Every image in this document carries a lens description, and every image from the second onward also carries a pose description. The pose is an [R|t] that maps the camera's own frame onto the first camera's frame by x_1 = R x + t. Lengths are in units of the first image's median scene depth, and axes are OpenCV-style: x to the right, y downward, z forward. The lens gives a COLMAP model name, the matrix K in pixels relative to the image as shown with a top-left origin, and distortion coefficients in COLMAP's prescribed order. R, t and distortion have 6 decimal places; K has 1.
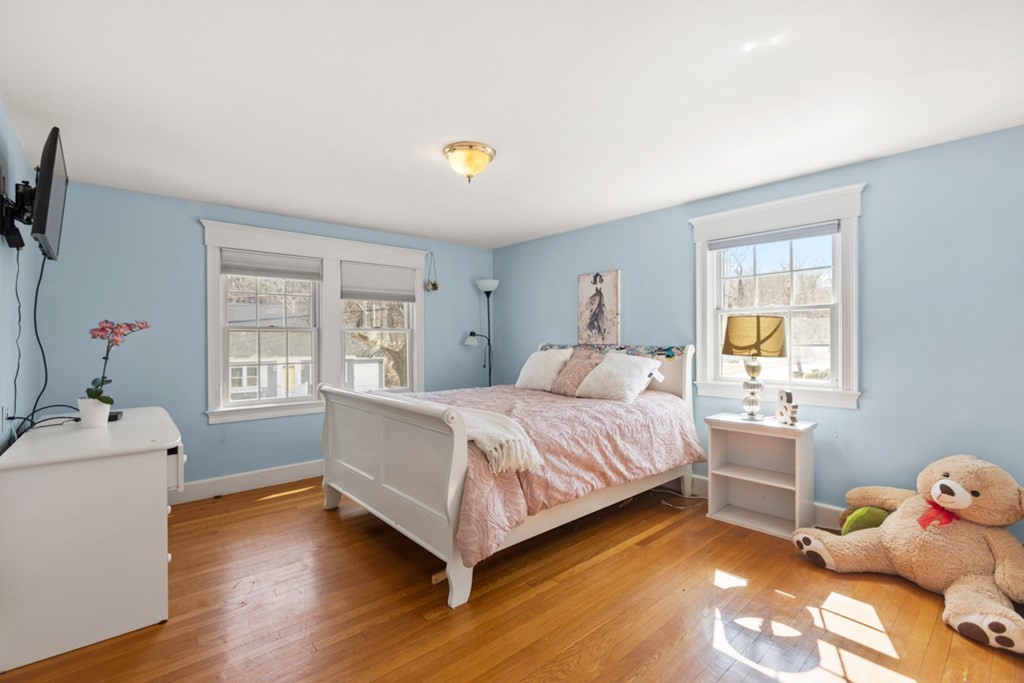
lens RADIAL K [[453.0, 0, 498.8], [0, 453.0, 341.1], [0, 0, 1]] dist [-0.014790, 0.000674]
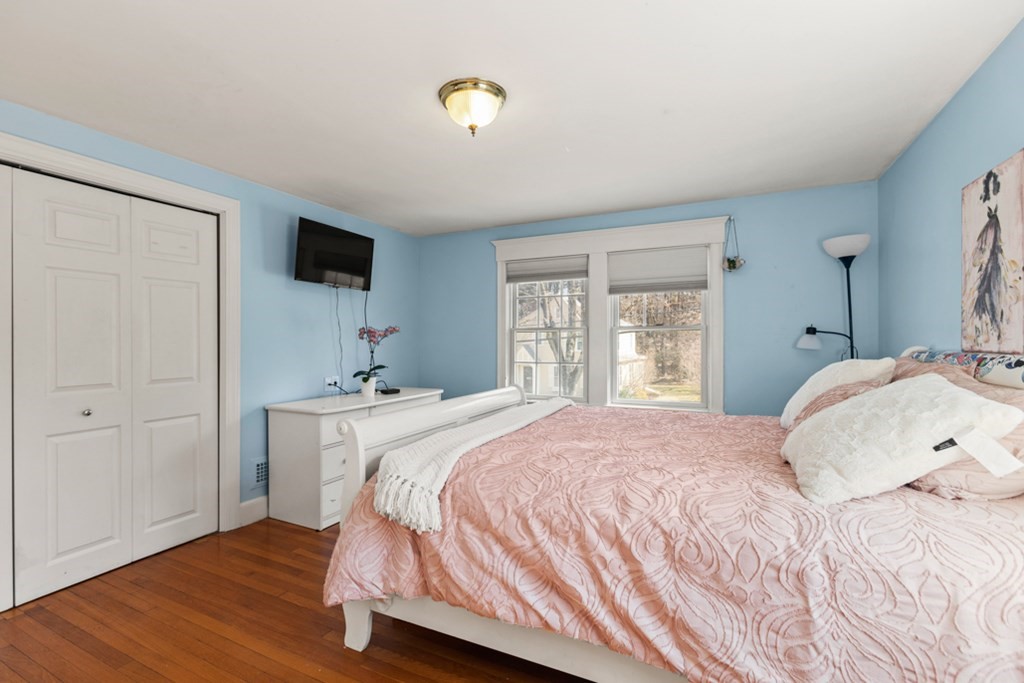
lens RADIAL K [[453.0, 0, 498.8], [0, 453.0, 341.1], [0, 0, 1]] dist [-0.014790, 0.000674]
pose [[0.403023, 0.001449, -0.915189, 0.405166], [-0.004427, 0.999990, -0.000366, 0.000283], [0.915179, 0.004199, 0.403025, 0.456080]]
